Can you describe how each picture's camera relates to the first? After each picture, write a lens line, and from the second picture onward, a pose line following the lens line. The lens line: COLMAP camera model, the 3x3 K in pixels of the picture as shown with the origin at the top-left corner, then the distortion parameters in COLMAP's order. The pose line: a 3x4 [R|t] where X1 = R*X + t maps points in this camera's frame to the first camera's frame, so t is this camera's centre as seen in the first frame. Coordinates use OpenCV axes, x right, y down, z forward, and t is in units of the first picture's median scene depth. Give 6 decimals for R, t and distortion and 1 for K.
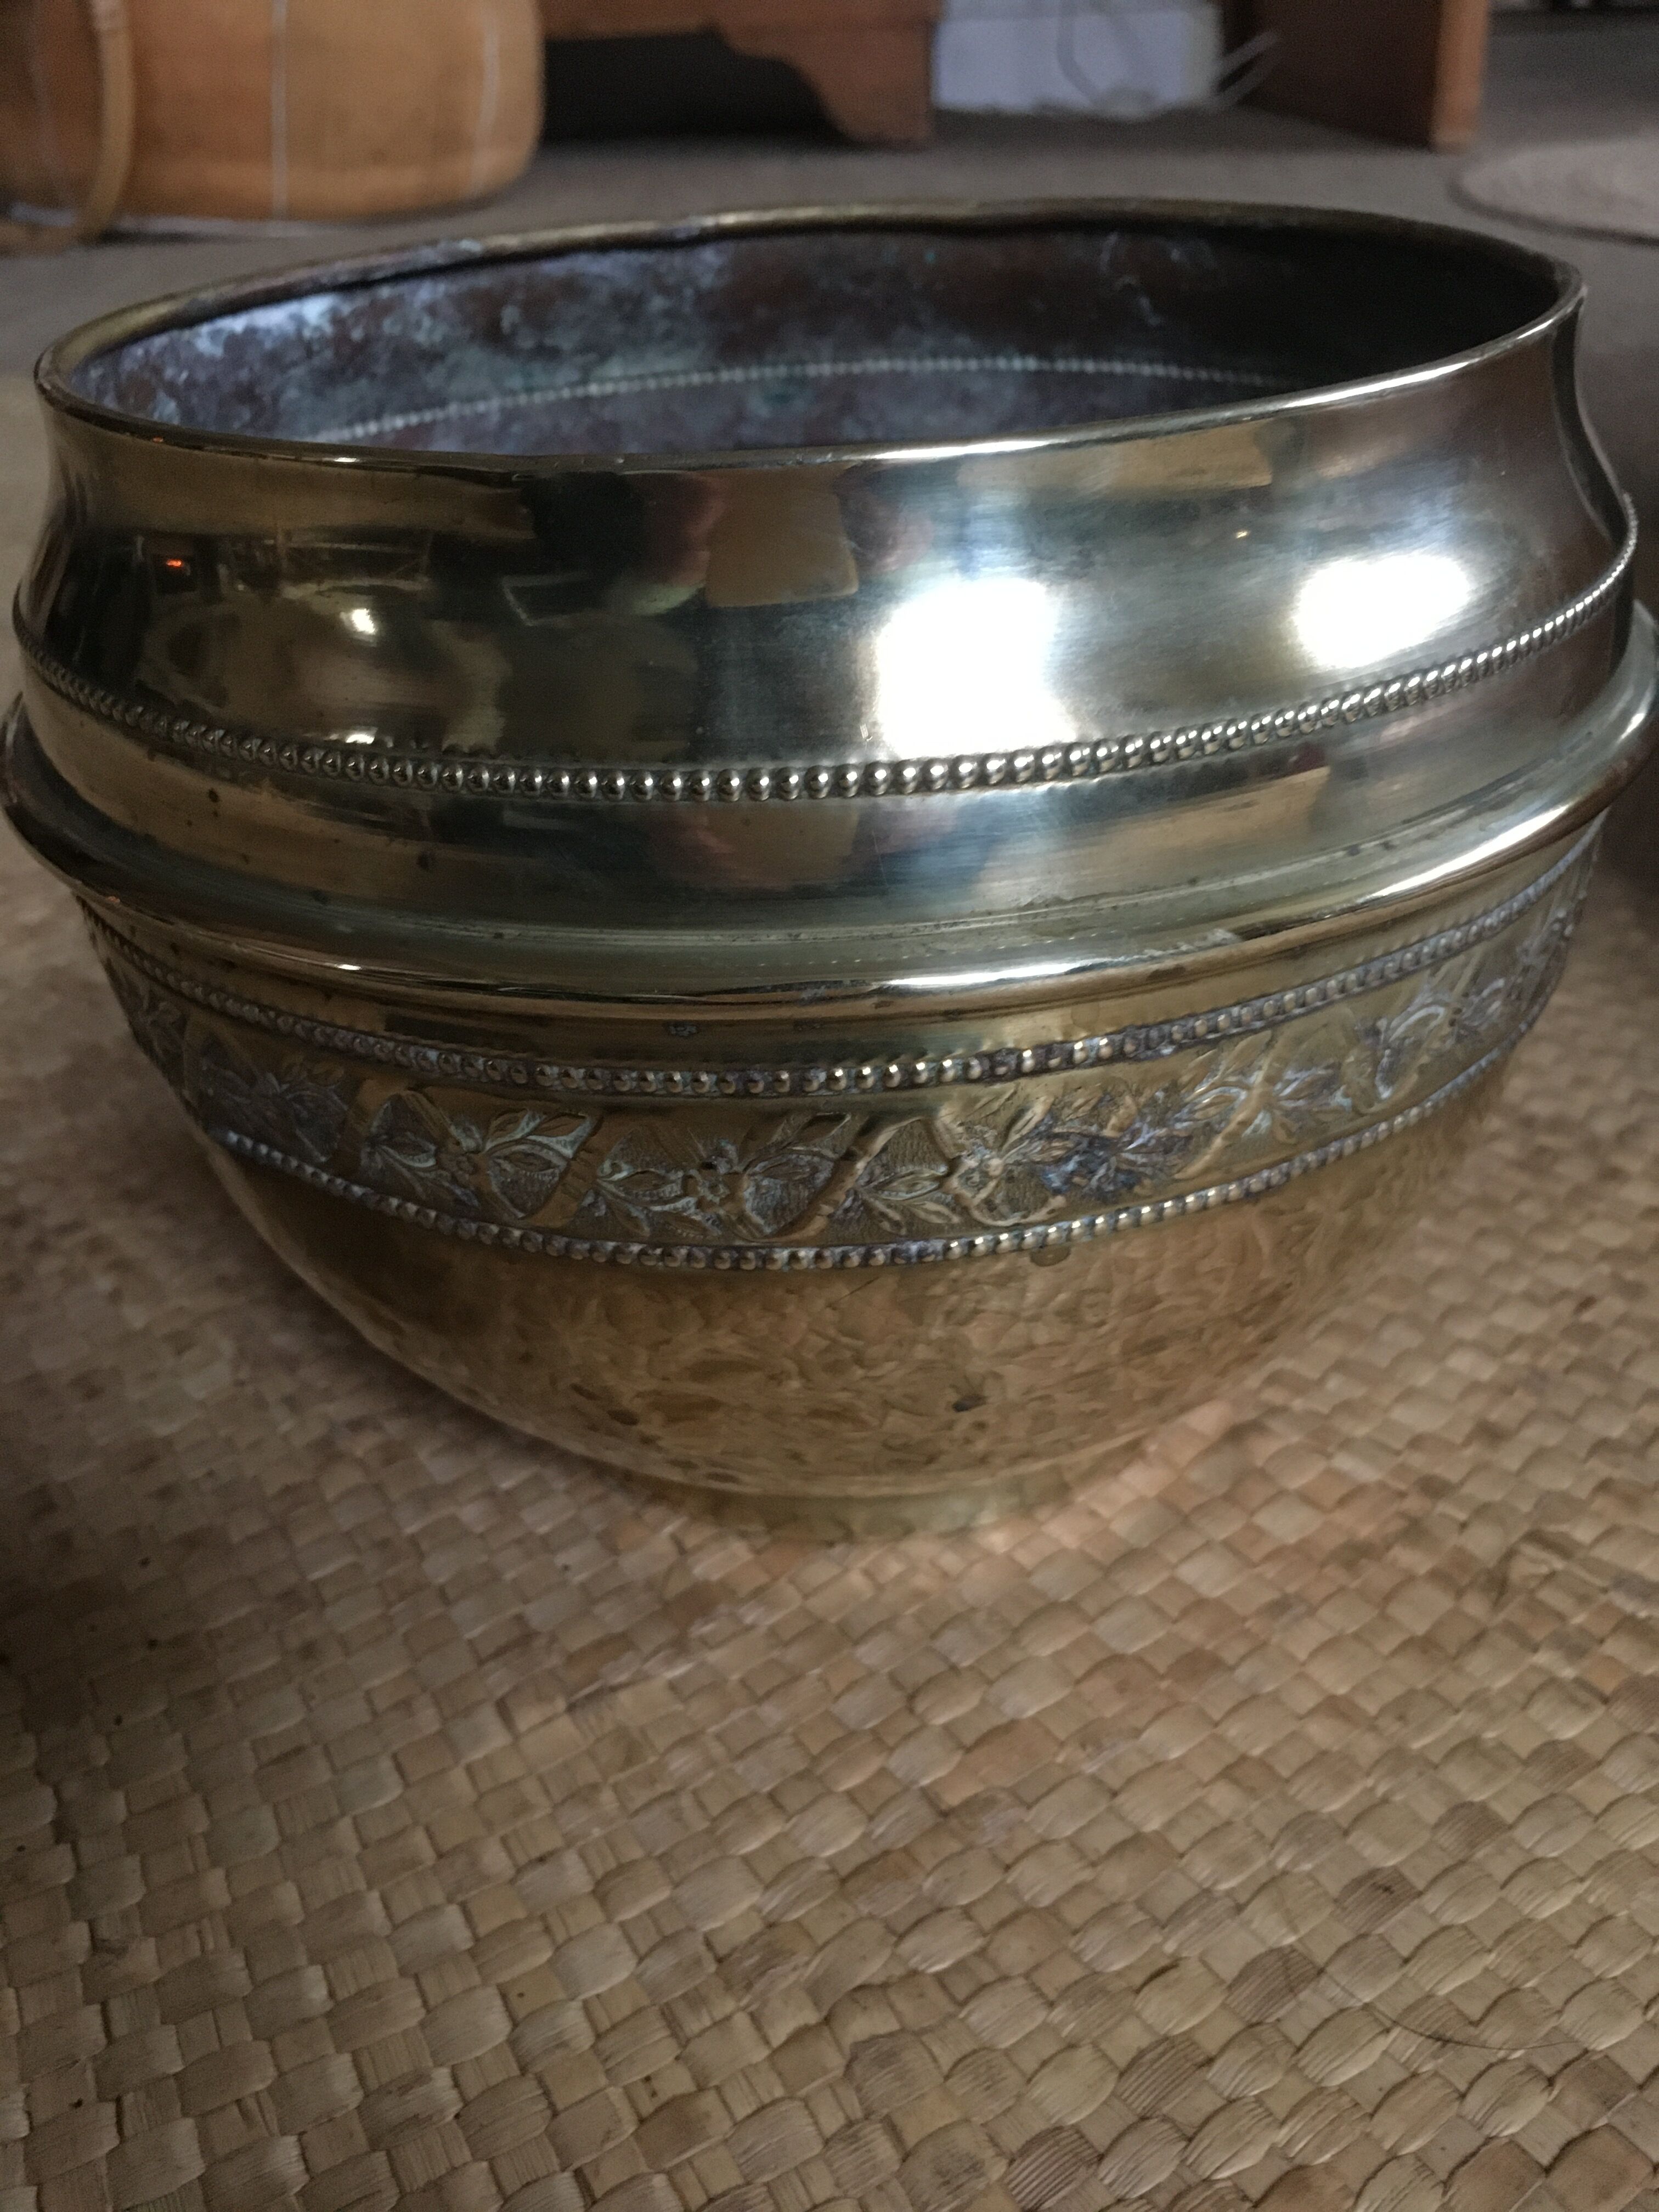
lens RADIAL K [[1928.9, 0, 876.8], [0, 1928.9, 1121.1], [0, 0, 1]] dist [0.054385, -0.121817]
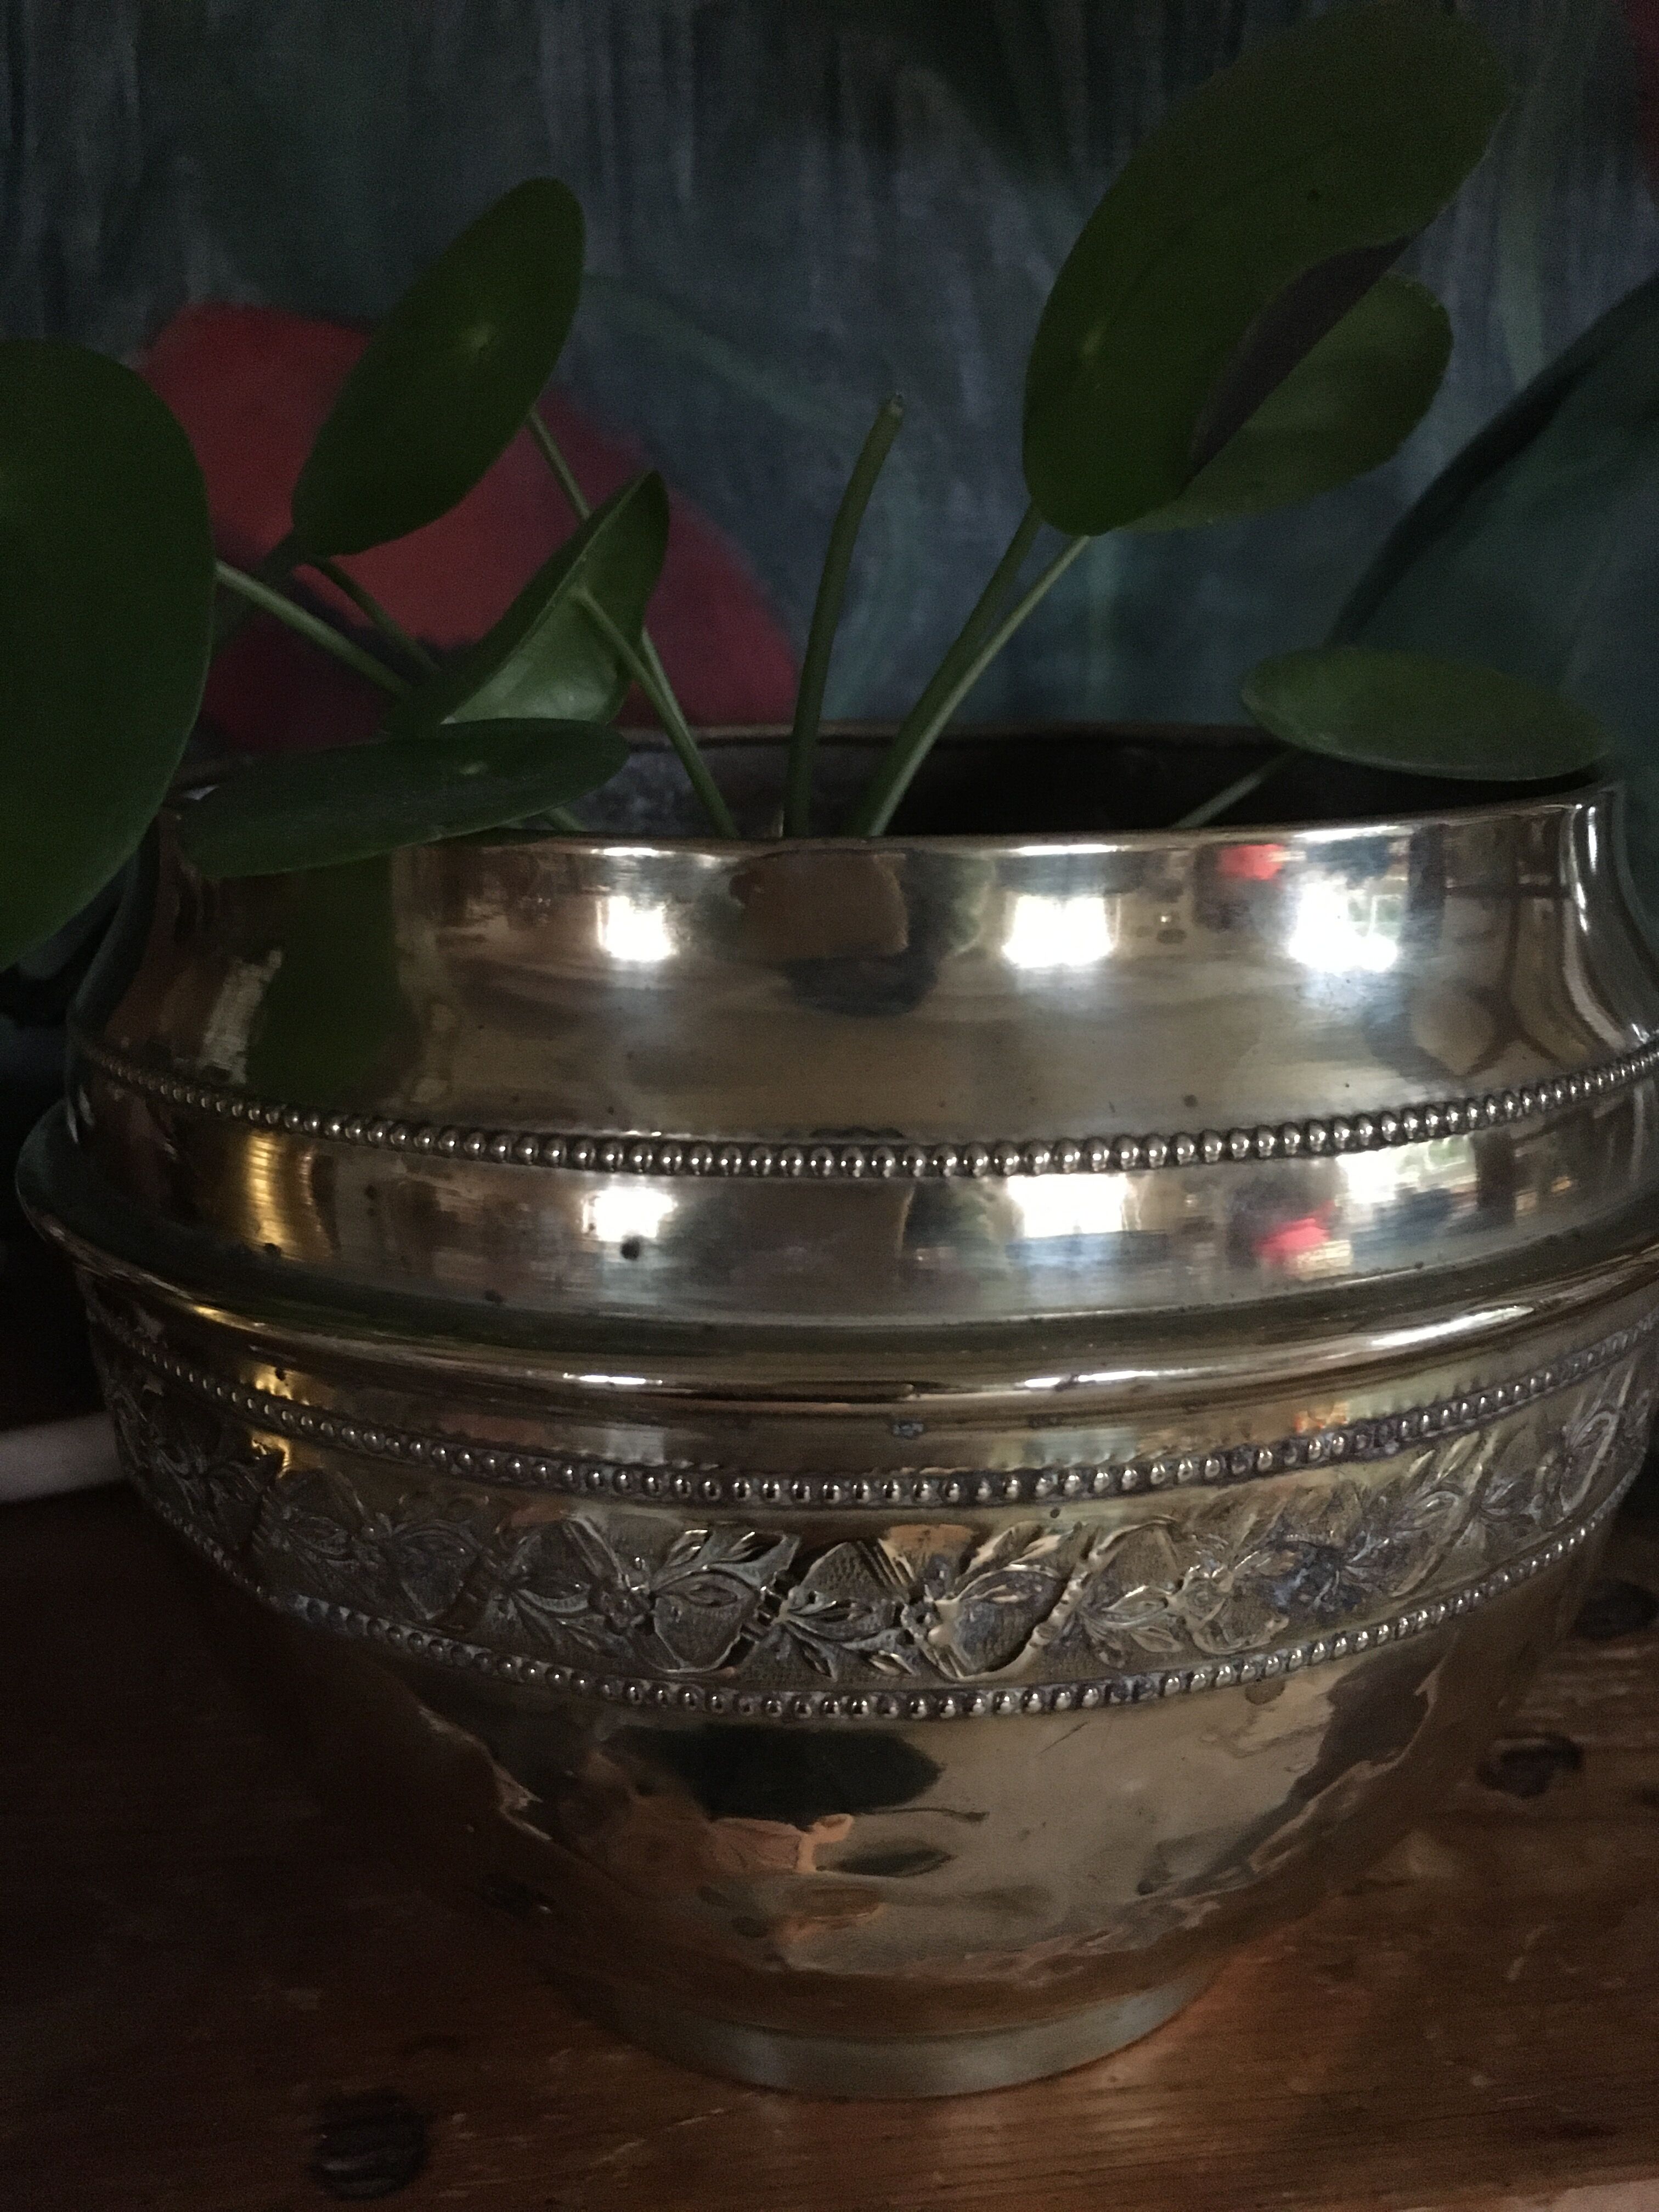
lens RADIAL K [[1928.9, 0, 850.1], [0, 1928.9, 1103.1], [0, 0, 1]] dist [0.054385, -0.121817]
pose [[0.990365, 0.002430, 0.138460, -0.237452], [0.038824, 0.954876, -0.294457, 0.068752], [-0.132928, 0.296996, 0.945581, 0.083819]]
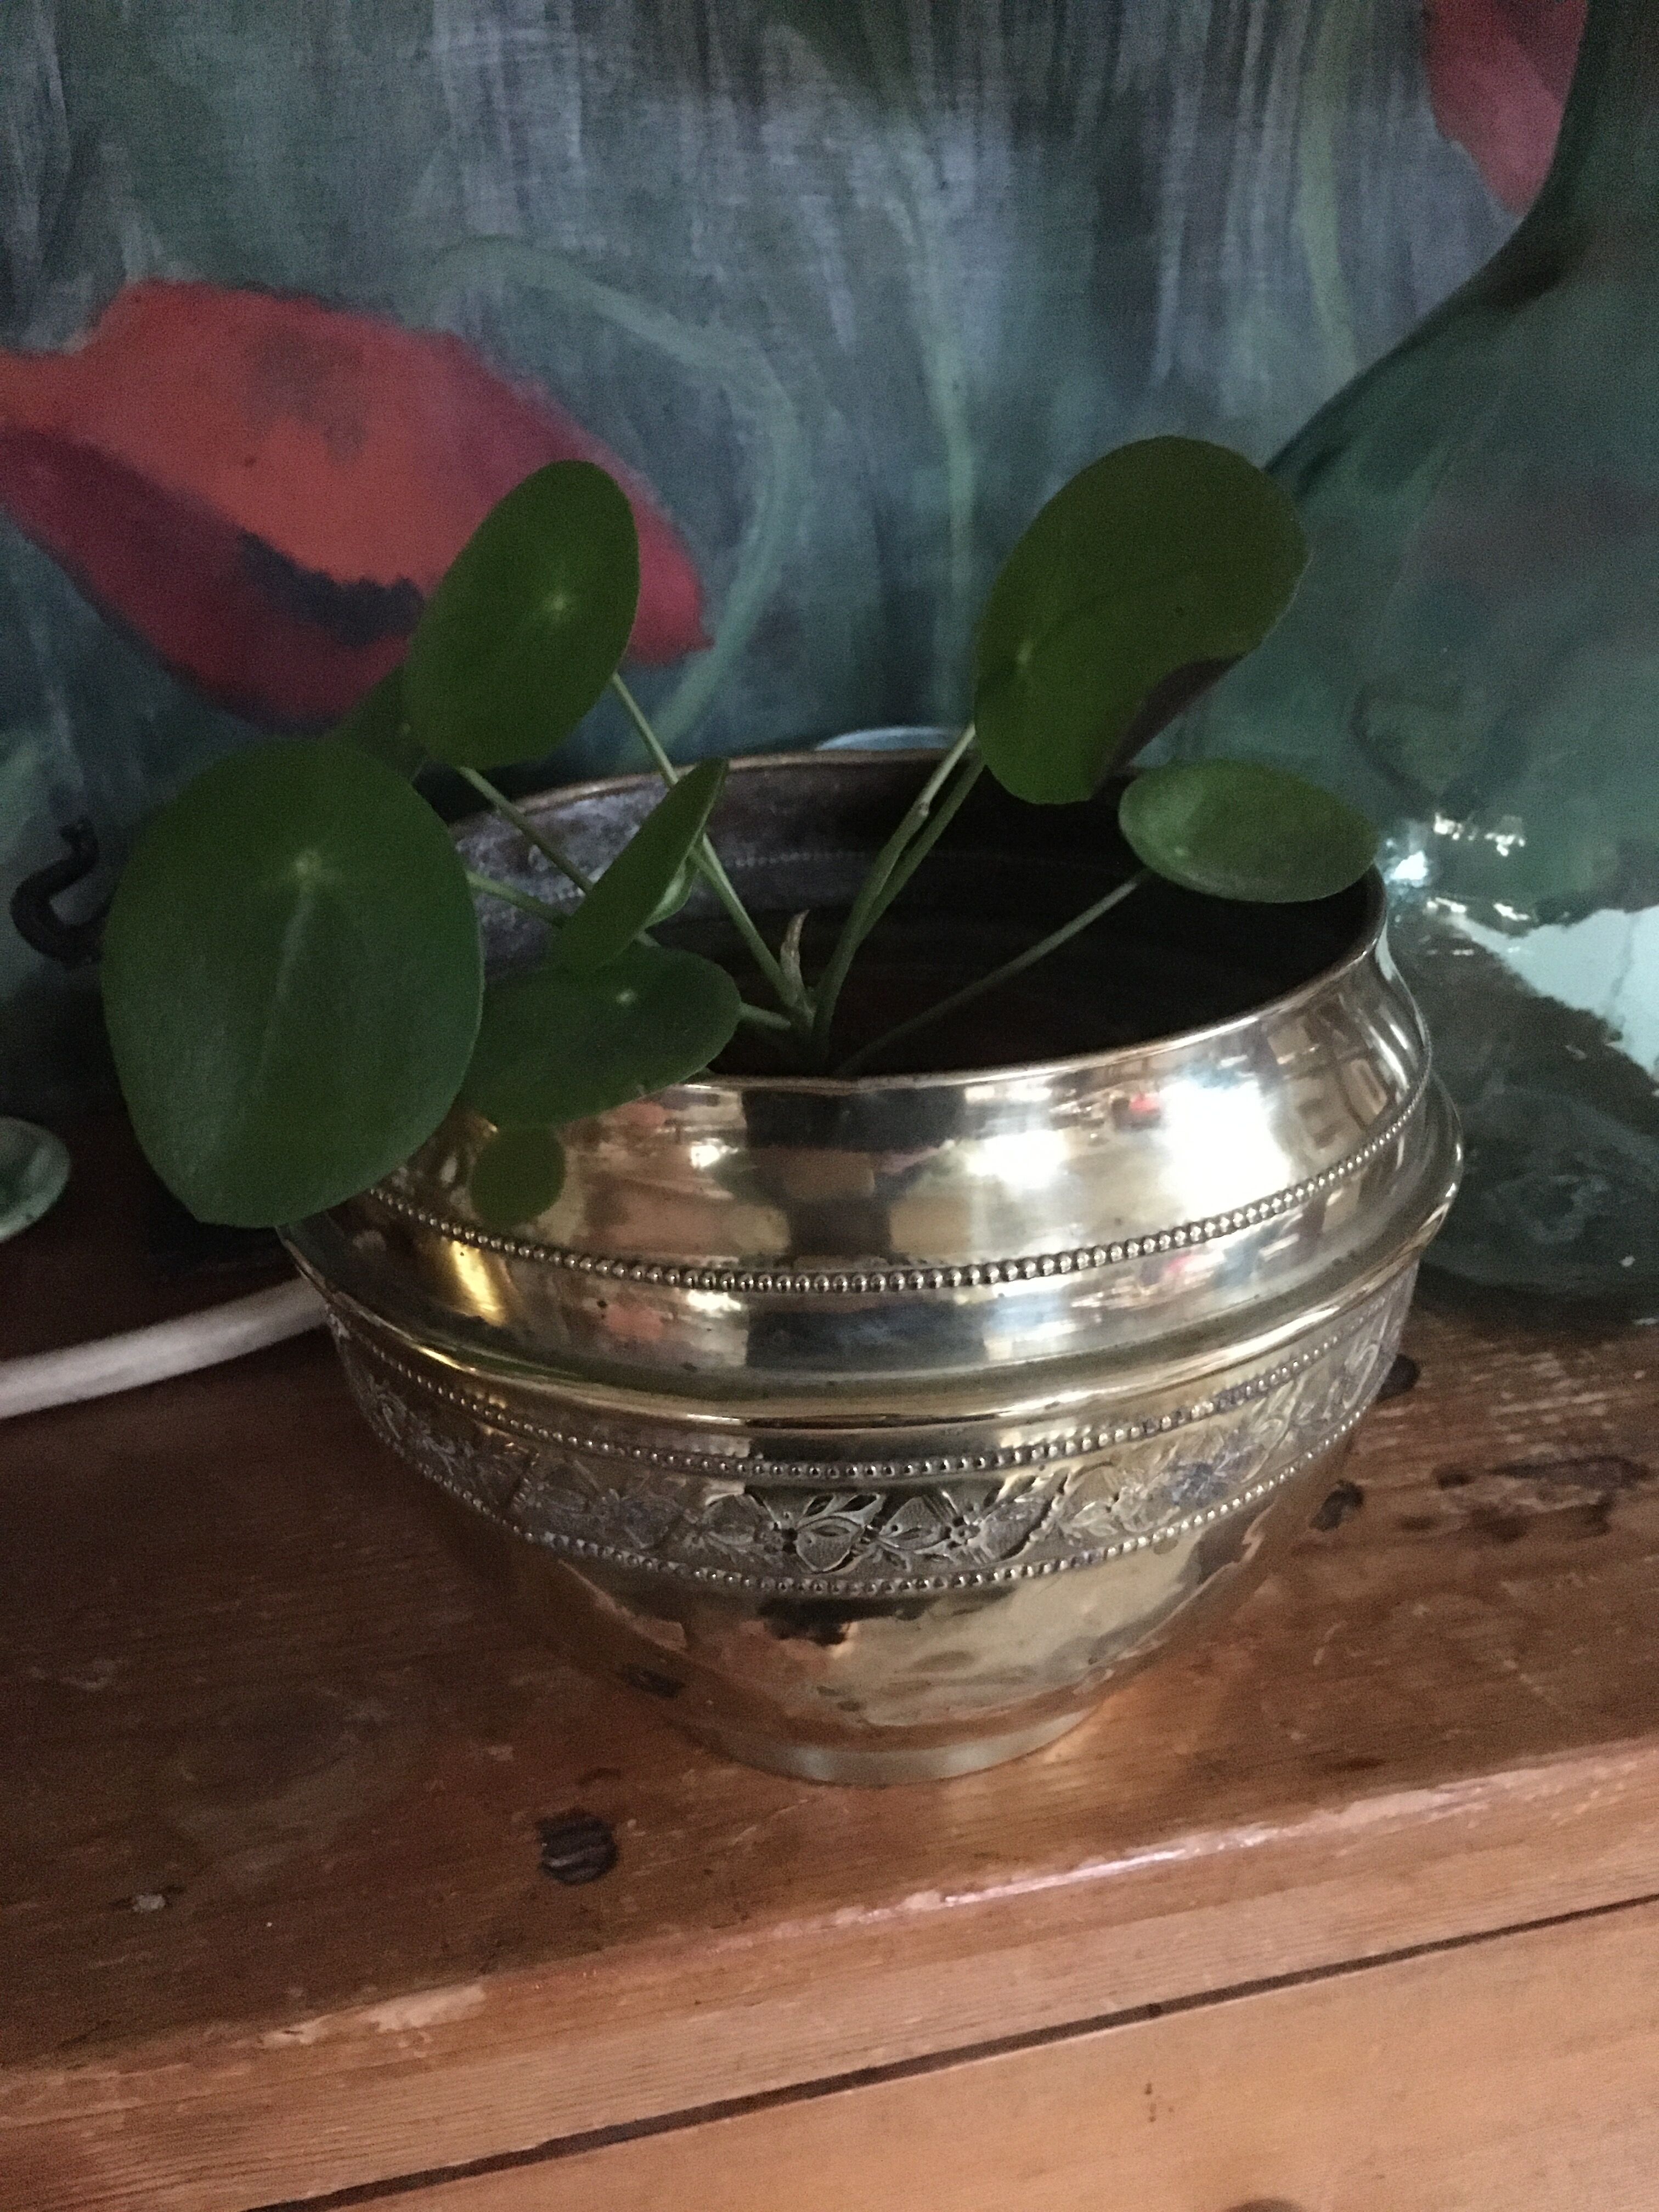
lens RADIAL K [[1928.9, 0, 847.8], [0, 1928.9, 1100.3], [0, 0, 1]] dist [0.054385, -0.121817]
pose [[0.971253, -0.085981, 0.221978, -0.456571], [0.112819, 0.987375, -0.111185, -0.133228], [-0.209616, 0.133032, 0.968692, -0.434731]]
